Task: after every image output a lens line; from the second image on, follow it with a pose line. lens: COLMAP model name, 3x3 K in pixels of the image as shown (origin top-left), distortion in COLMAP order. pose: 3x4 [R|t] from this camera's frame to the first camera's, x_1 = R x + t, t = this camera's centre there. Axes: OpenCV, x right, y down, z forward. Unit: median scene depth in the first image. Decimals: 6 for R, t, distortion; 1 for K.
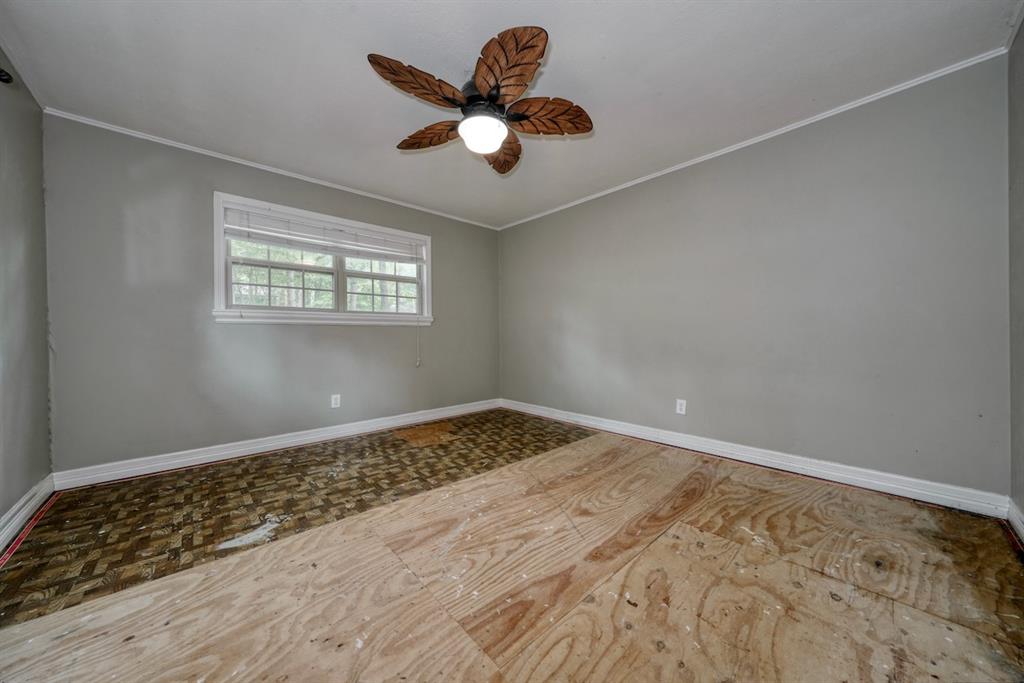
lens RADIAL K [[347.7, 0, 513.7], [0, 347.7, 338.8], [0, 0, 1]] dist [-0.008005, 0.000094]
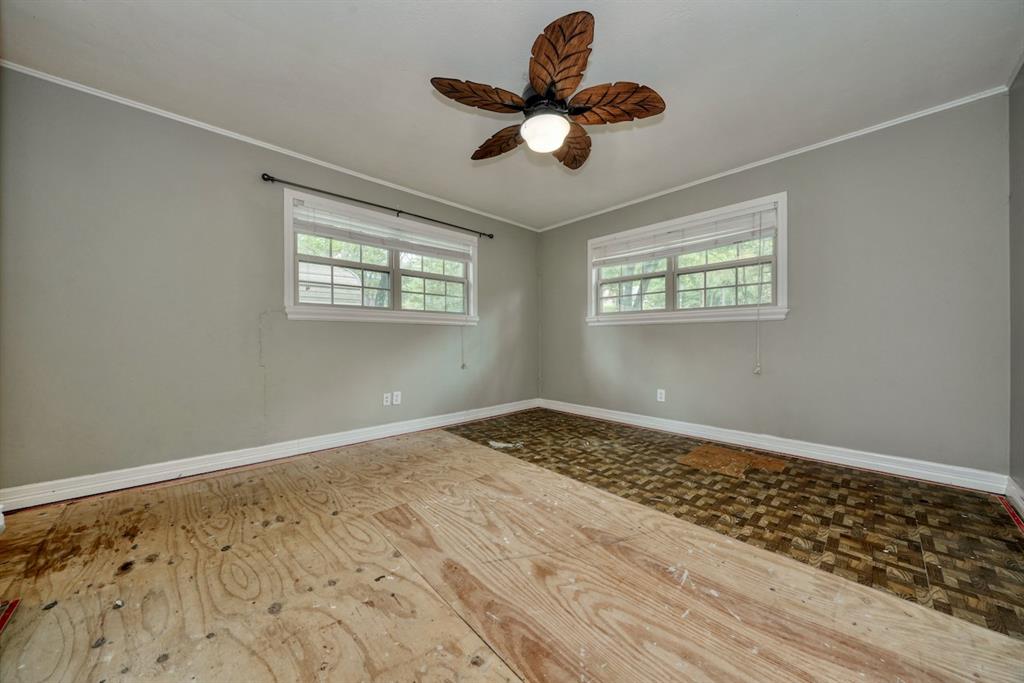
lens RADIAL K [[347.7, 0, 513.7], [0, 347.7, 338.8], [0, 0, 1]] dist [-0.008005, 0.000094]
pose [[0.008008, 0.009635, -0.999922, 0.731670], [-0.003580, 0.999947, 0.009607, -0.003425], [0.999962, 0.003502, 0.008042, 0.719468]]
